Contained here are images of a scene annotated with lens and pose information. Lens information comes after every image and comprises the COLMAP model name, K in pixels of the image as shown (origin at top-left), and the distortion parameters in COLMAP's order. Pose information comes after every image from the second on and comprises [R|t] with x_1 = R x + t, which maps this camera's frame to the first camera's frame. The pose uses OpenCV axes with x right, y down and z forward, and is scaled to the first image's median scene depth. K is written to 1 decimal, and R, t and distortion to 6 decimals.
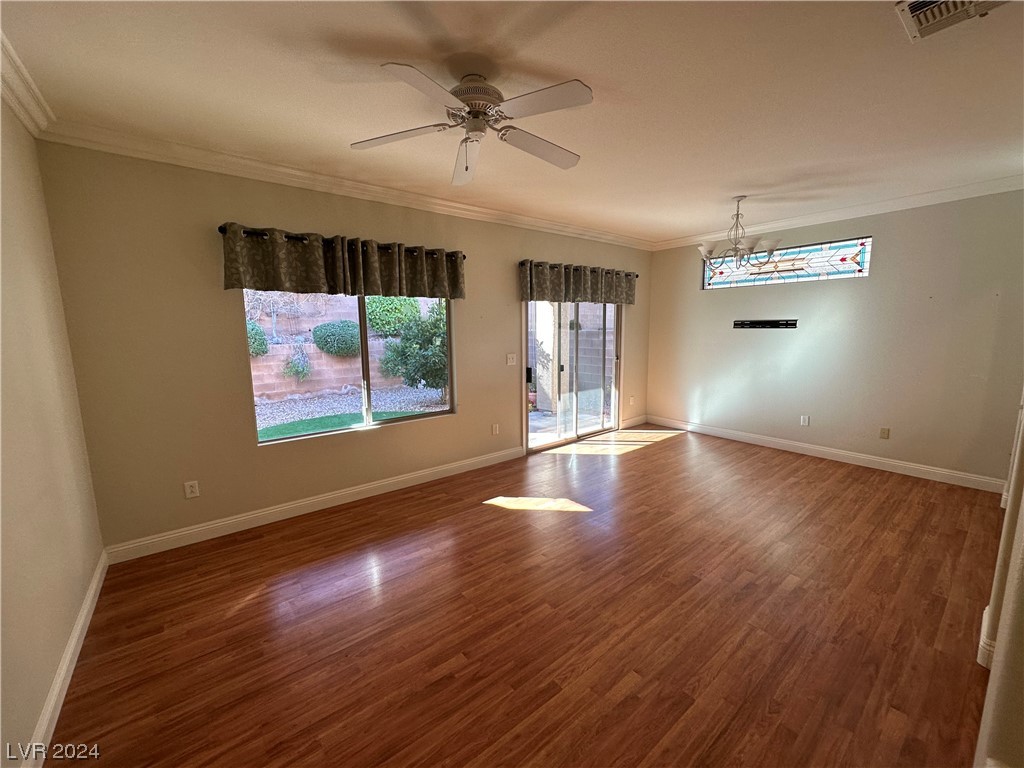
lens RADIAL K [[407.8, 0, 509.2], [0, 407.8, 384.5], [0, 0, 1]] dist [-0.008948, -0.000473]
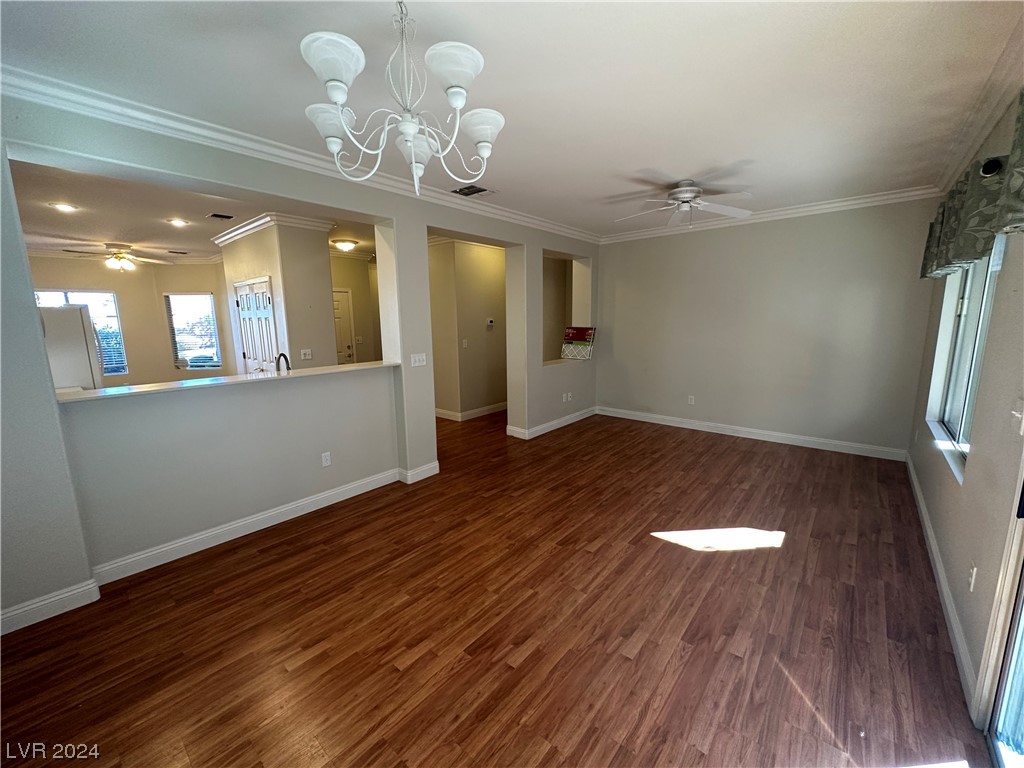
lens RADIAL K [[407.8, 0, 510.5], [0, 407.8, 382.9], [0, 0, 1]] dist [-0.008948, -0.000473]
pose [[-0.980628, 0.059280, -0.186693, 0.721182], [0.000818, 0.954337, 0.298732, -0.286730], [0.195877, 0.292793, -0.935898, 1.889874]]
